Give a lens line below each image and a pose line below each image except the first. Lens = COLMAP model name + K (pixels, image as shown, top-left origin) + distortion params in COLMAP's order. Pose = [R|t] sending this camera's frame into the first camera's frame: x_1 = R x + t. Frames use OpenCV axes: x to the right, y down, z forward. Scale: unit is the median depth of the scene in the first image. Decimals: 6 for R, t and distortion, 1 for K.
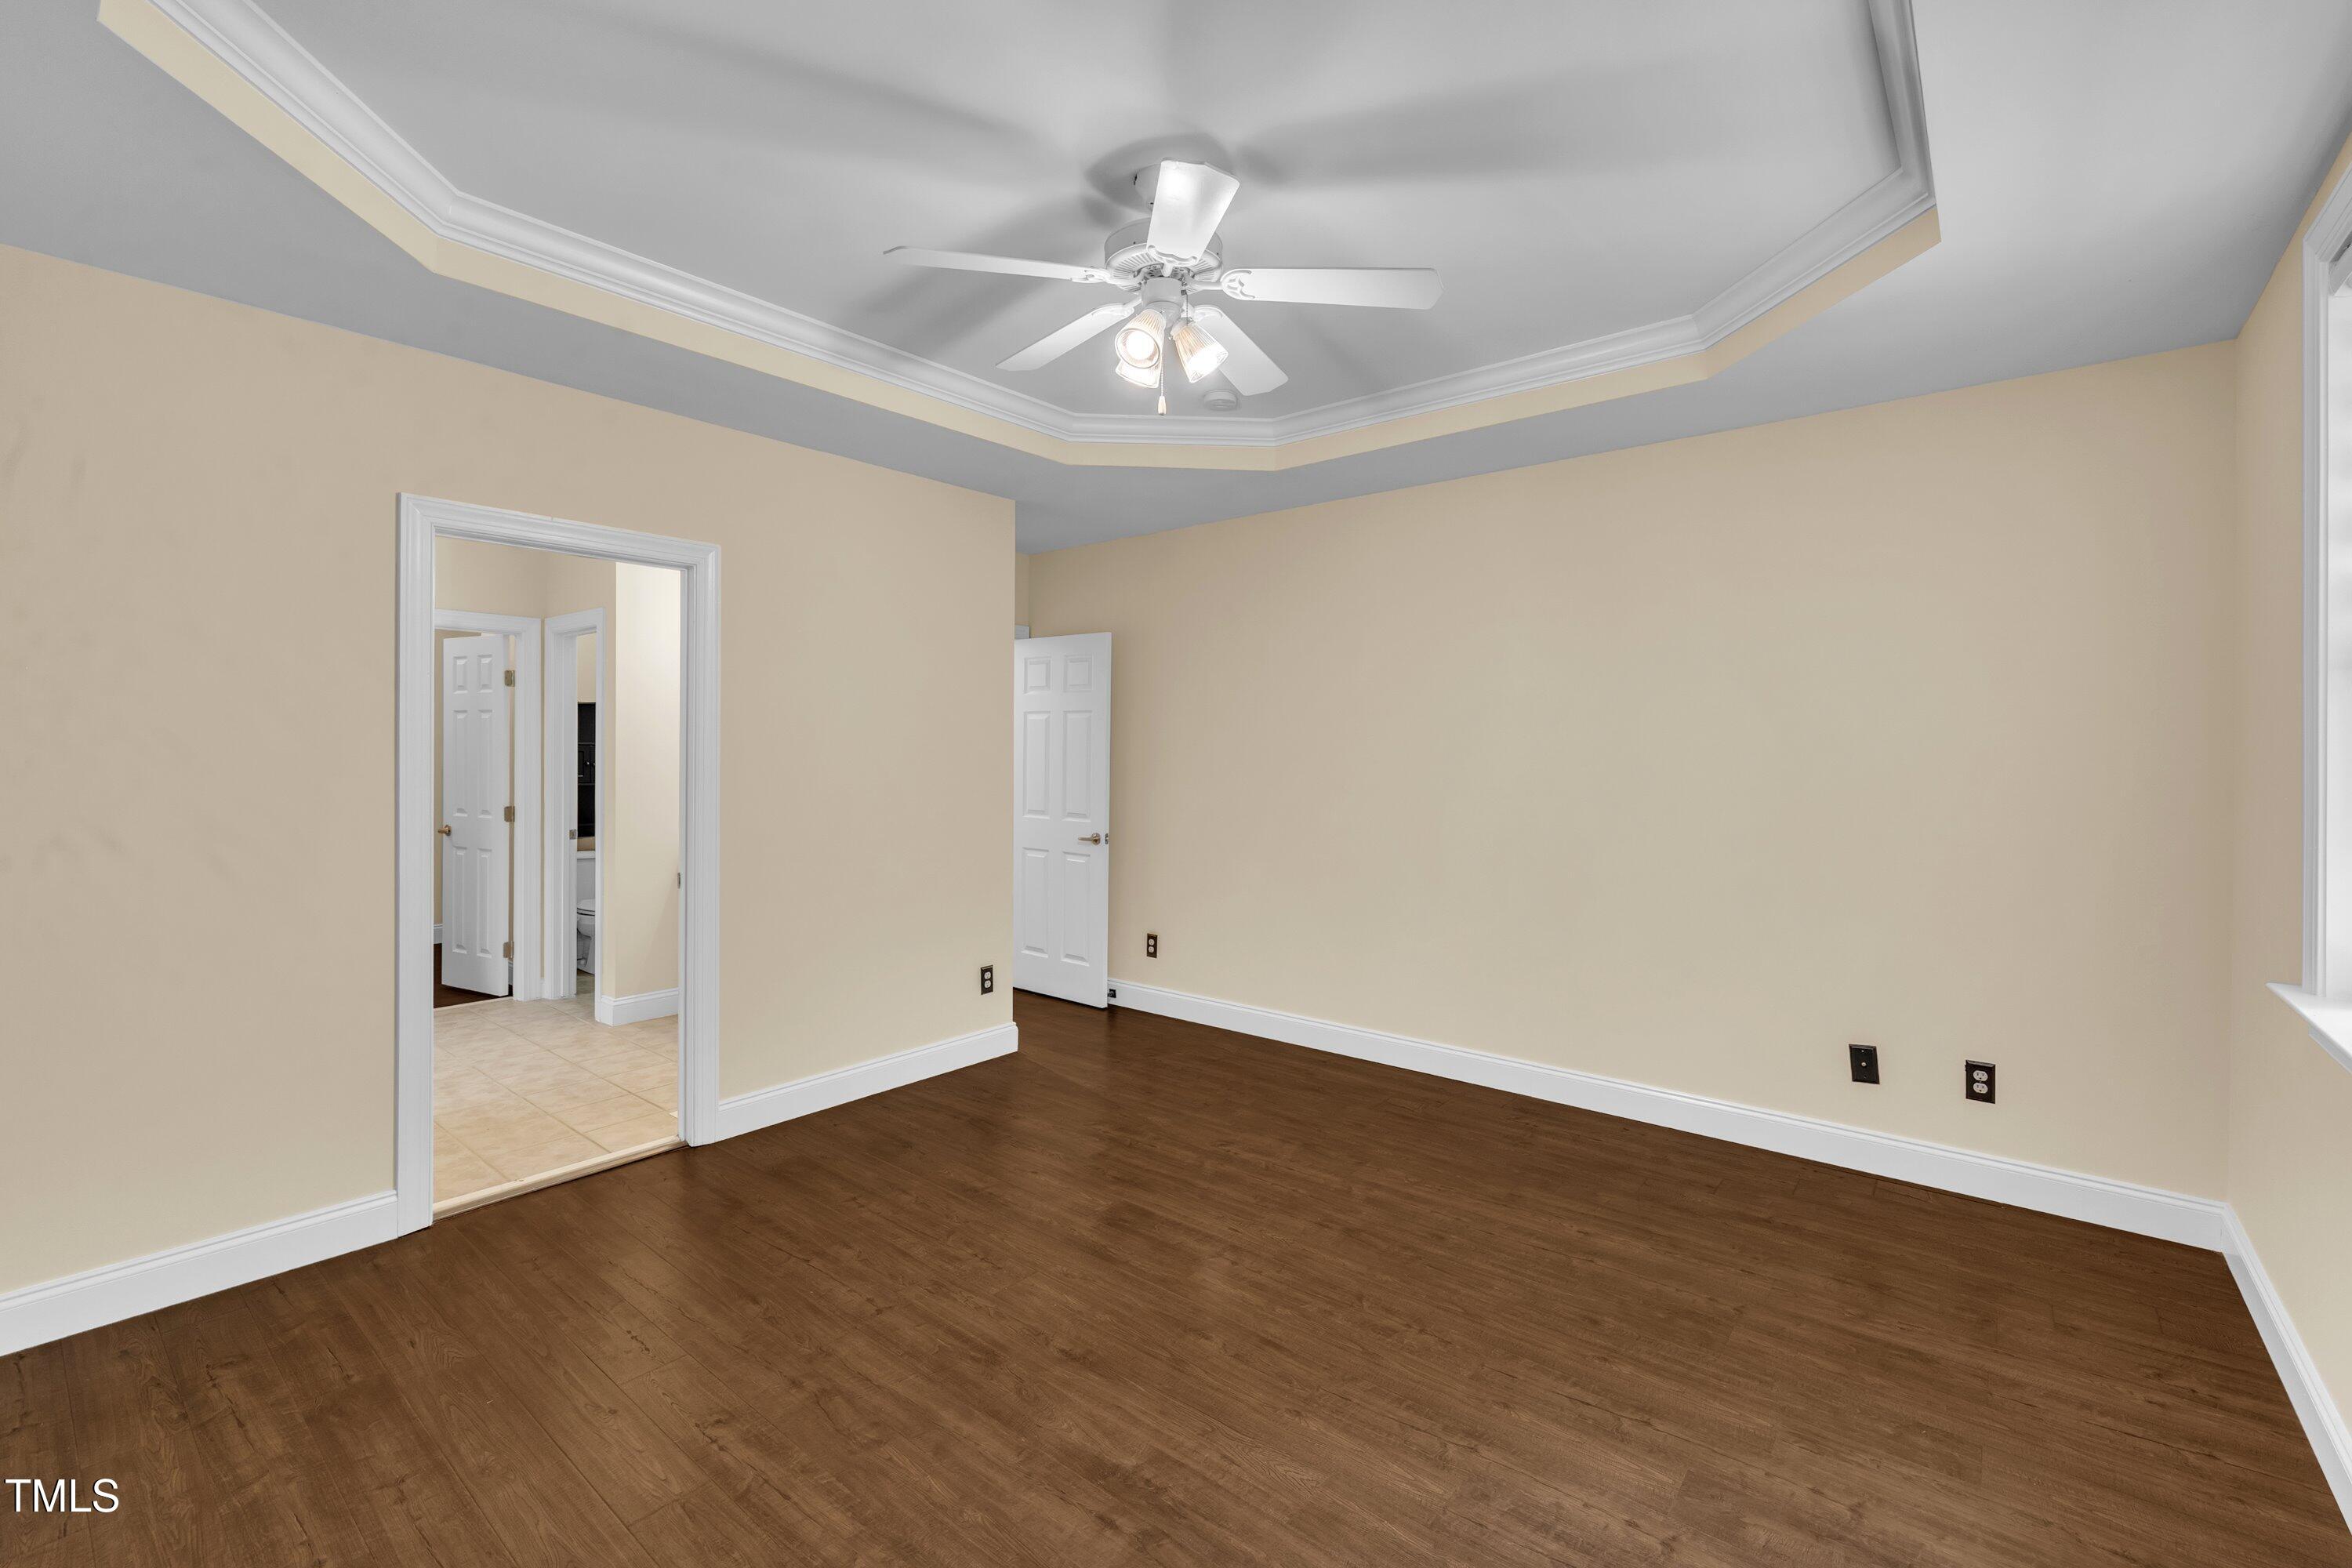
lens RADIAL K [[1010.3, 0, 1175.3], [0, 1010.3, 763.1], [0, 0, 1]] dist [0.002540, 0.000199]
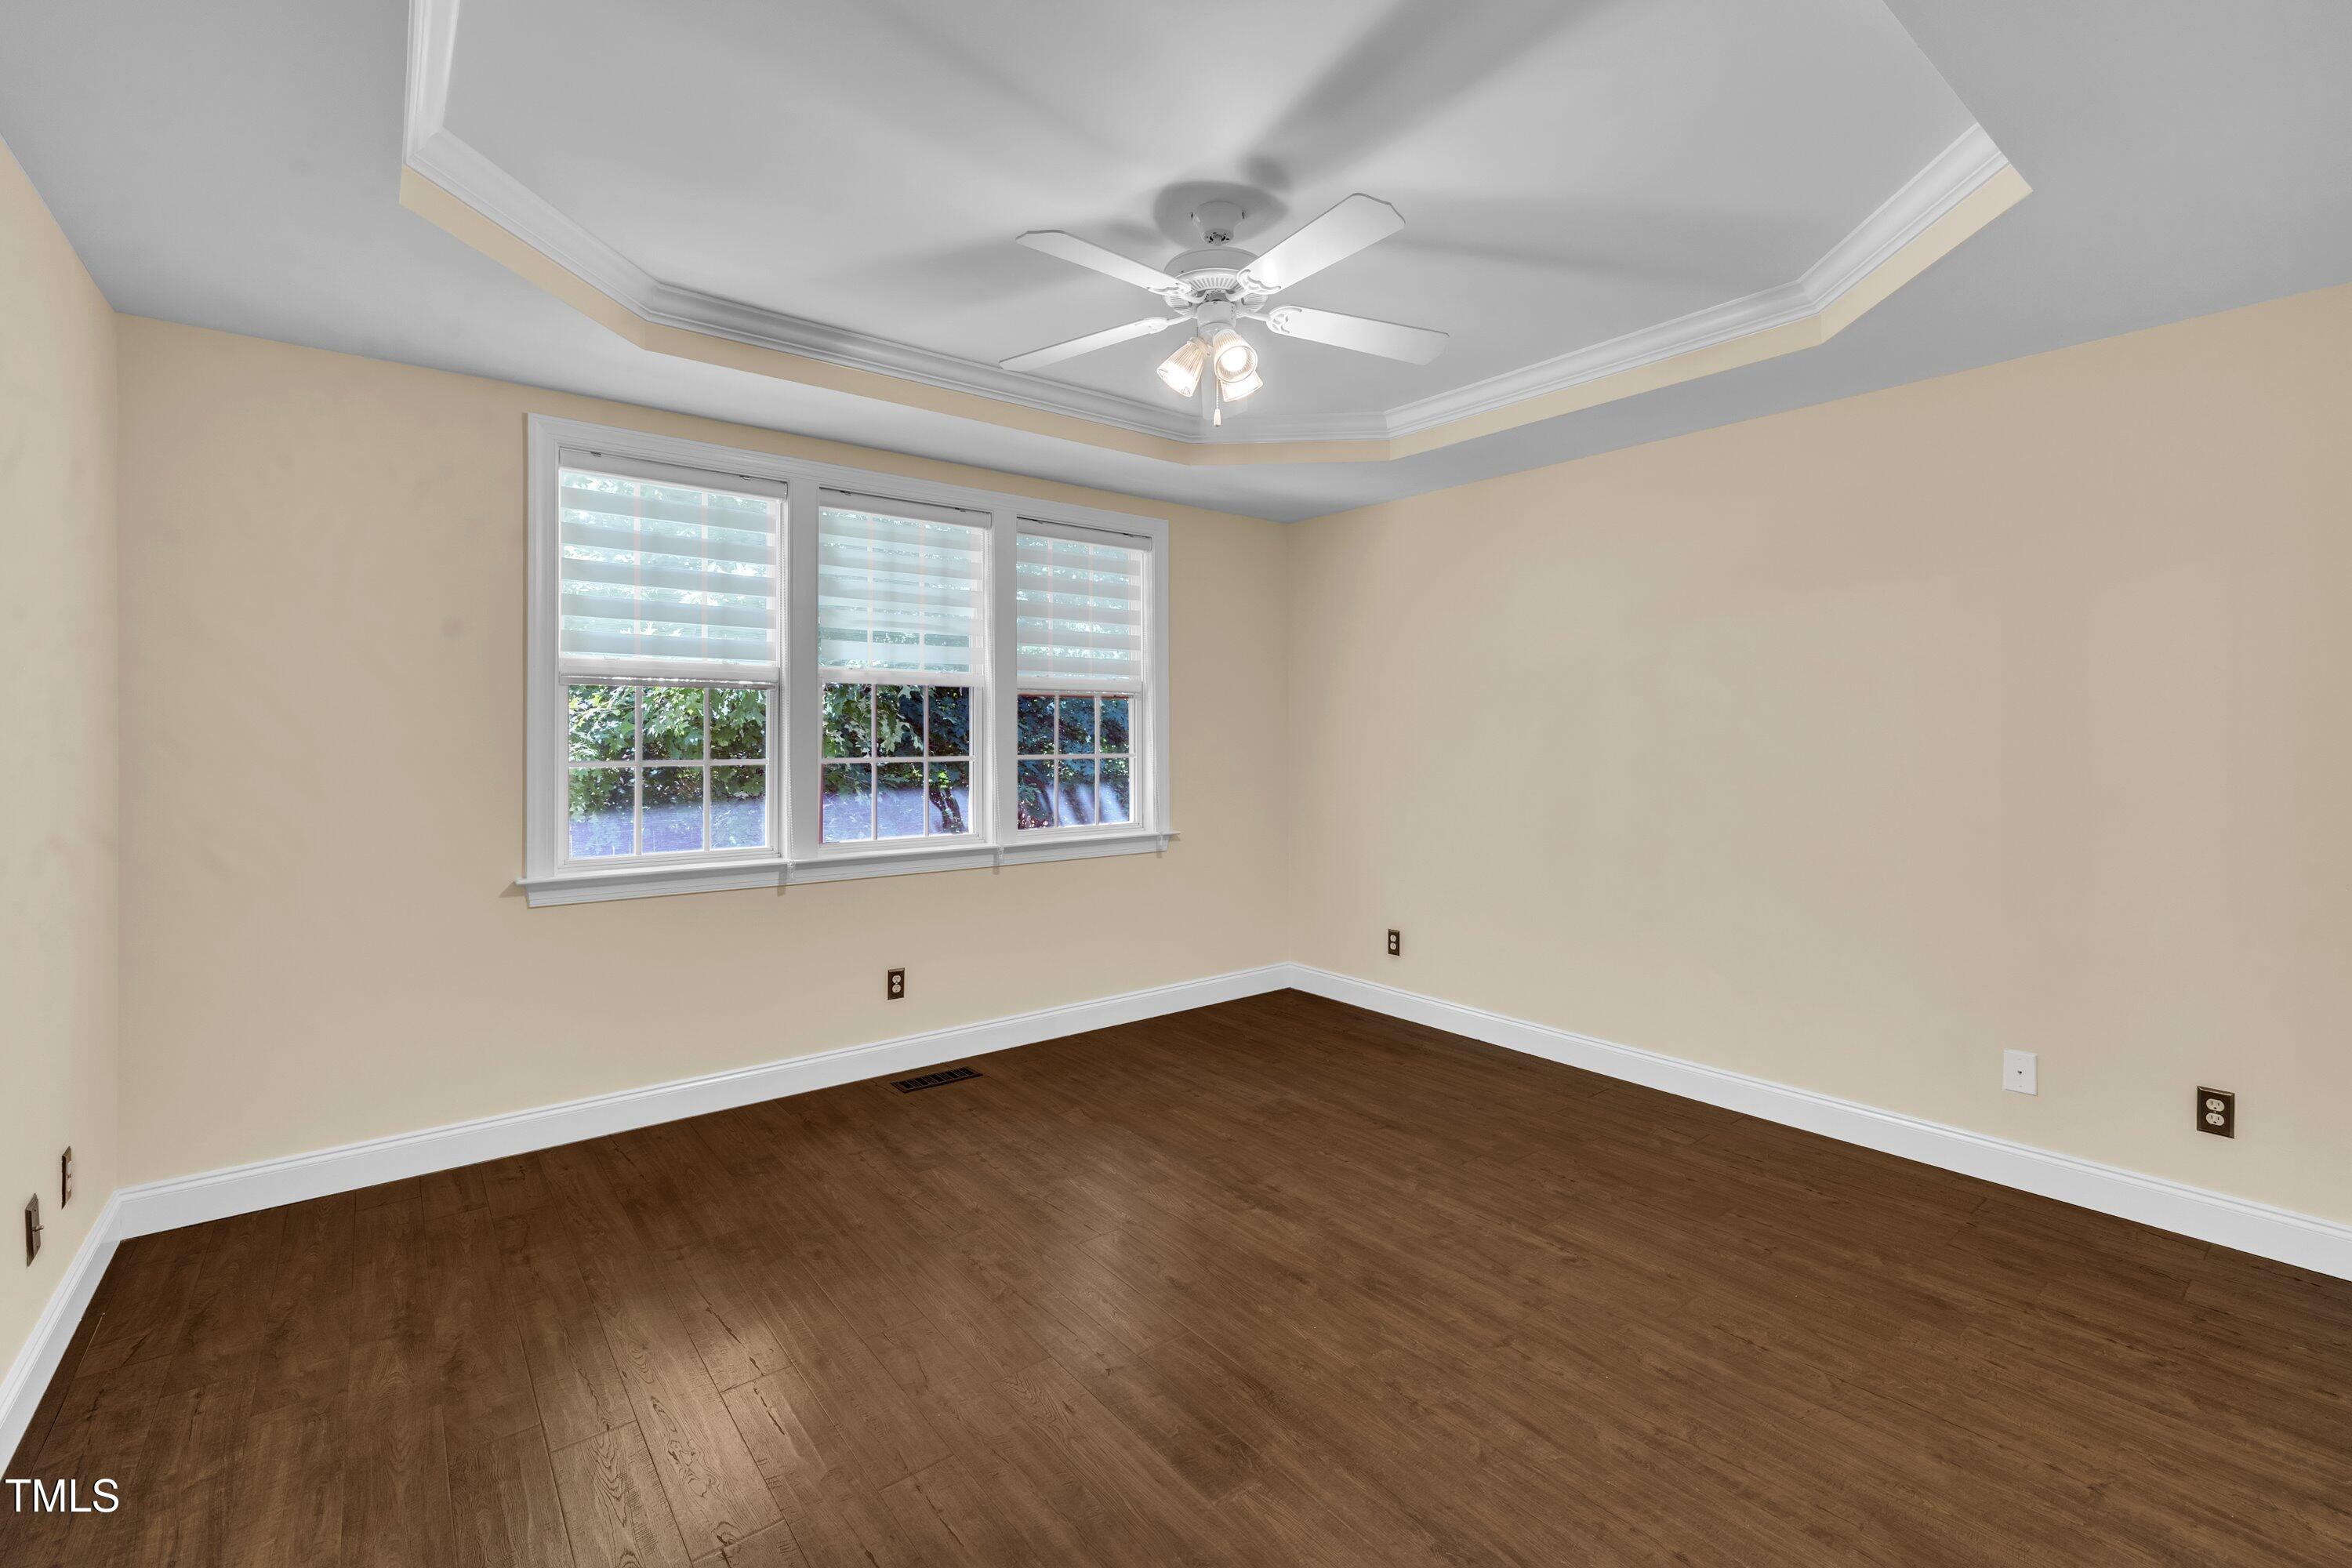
lens RADIAL K [[1010.3, 0, 1157.7], [0, 1010.3, 736.4], [0, 0, 1]] dist [0.002540, 0.000199]
pose [[-0.974131, -0.005323, 0.225921, -0.202551], [-0.001308, 0.999839, 0.017915, -0.030544], [-0.225980, 0.017156, -0.973981, 2.113835]]
